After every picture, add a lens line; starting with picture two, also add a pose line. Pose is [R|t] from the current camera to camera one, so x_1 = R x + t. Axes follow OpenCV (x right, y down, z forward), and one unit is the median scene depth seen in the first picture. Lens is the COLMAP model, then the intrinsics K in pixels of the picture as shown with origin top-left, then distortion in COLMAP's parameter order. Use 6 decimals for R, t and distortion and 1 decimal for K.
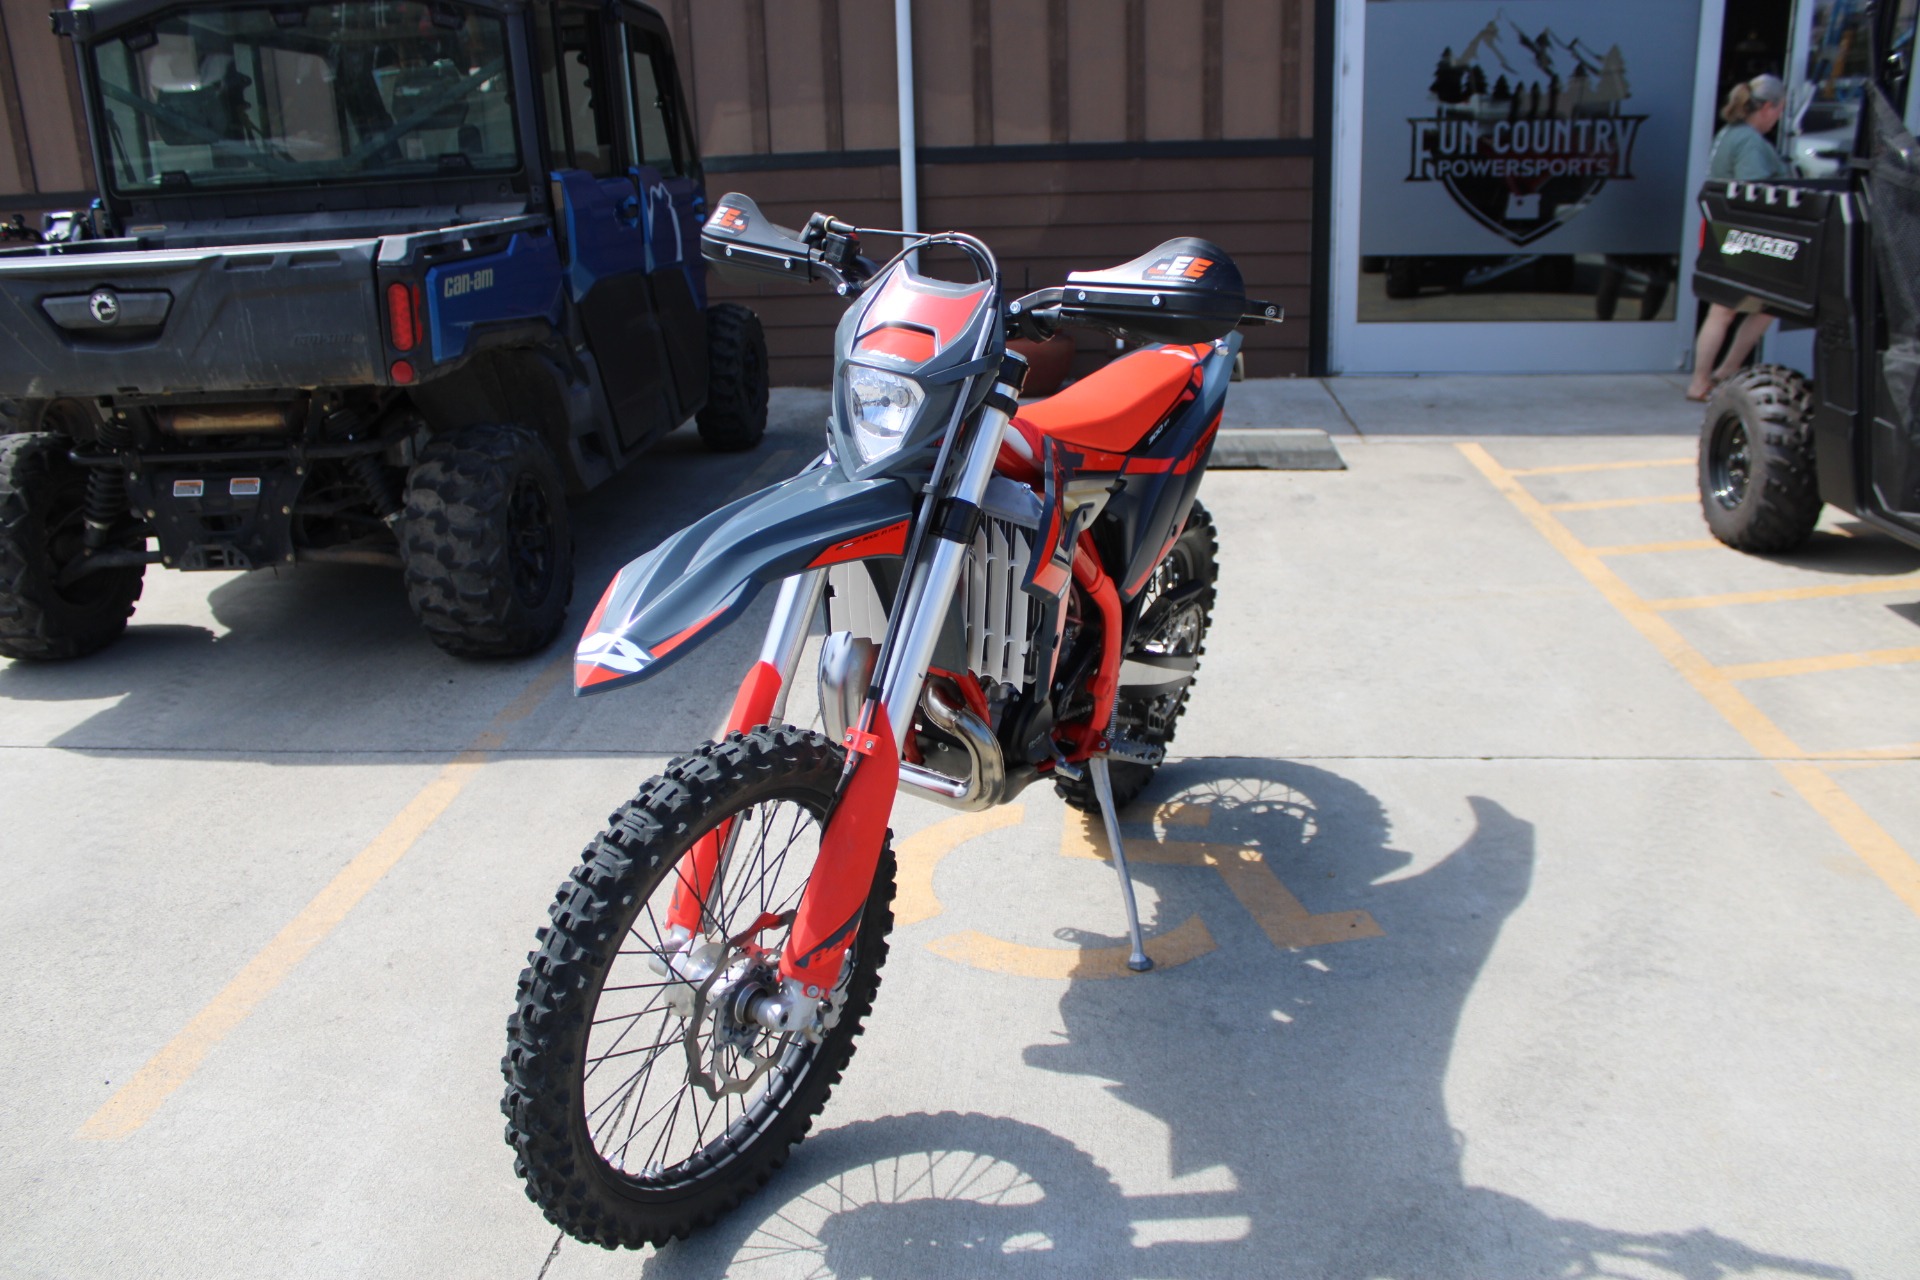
lens RADIAL K [[1585.0, 0, 966.5], [0, 1585.0, 649.7], [0, 0, 1]] dist [-0.160268, 0.138655]
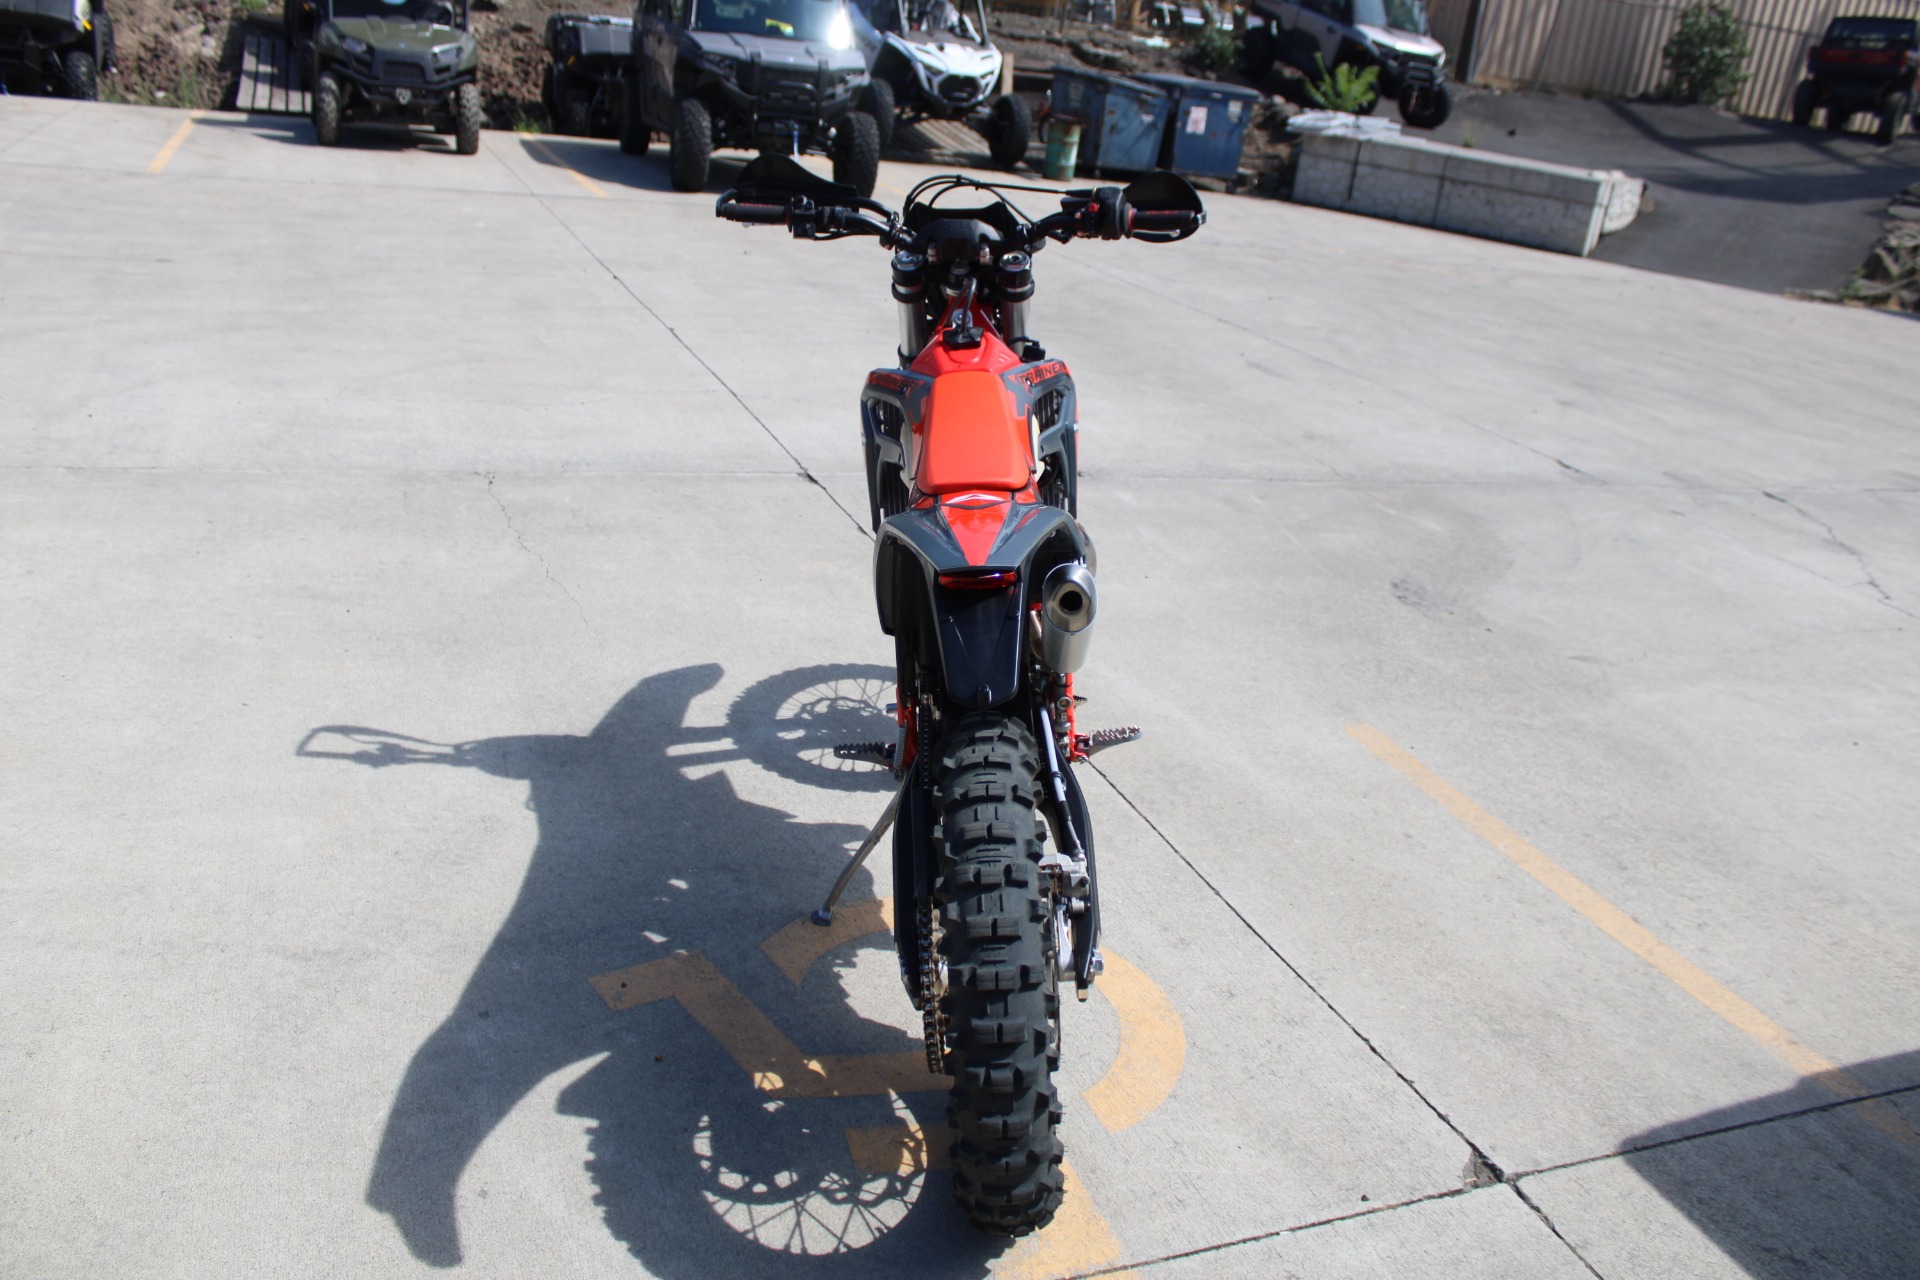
lens RADIAL K [[1585.0, 0, 958.7], [0, 1585.0, 625.6], [0, 0, 1]] dist [-0.160268, 0.138655]
pose [[-0.889602, 0.092309, -0.447312, 0.392106], [-0.225964, 0.762160, 0.606673, -0.487257], [0.396925, 0.640774, -0.657160, 1.310123]]
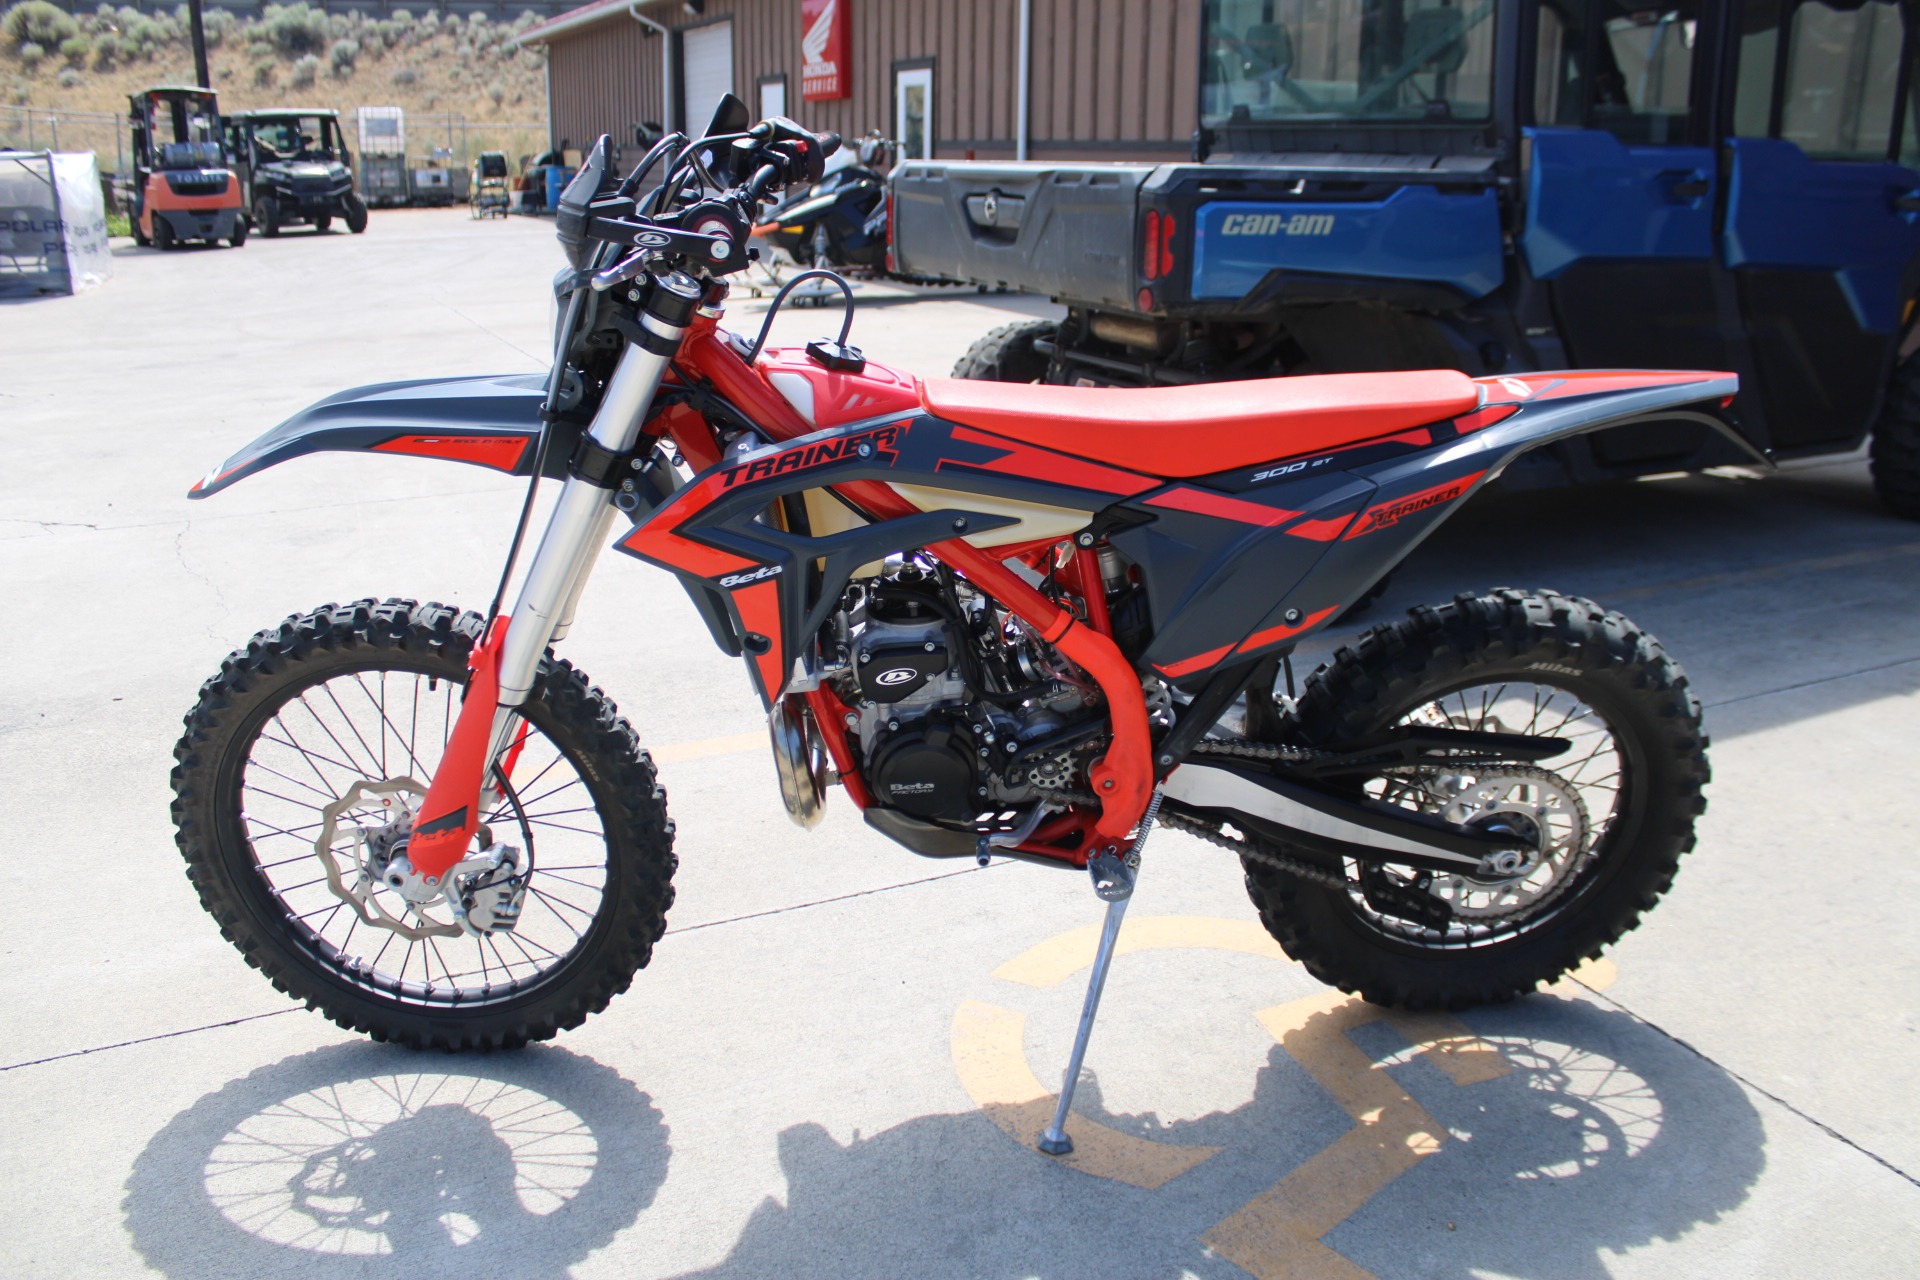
lens RADIAL K [[1585.0, 0, 966.3], [0, 1585.0, 640.7], [0, 0, 1]] dist [-0.160268, 0.138655]
pose [[0.518645, 0.291490, -0.803767, 0.512016], [-0.288603, 0.944599, 0.156338, -0.110028], [0.804808, 0.150885, 0.574036, 0.409612]]
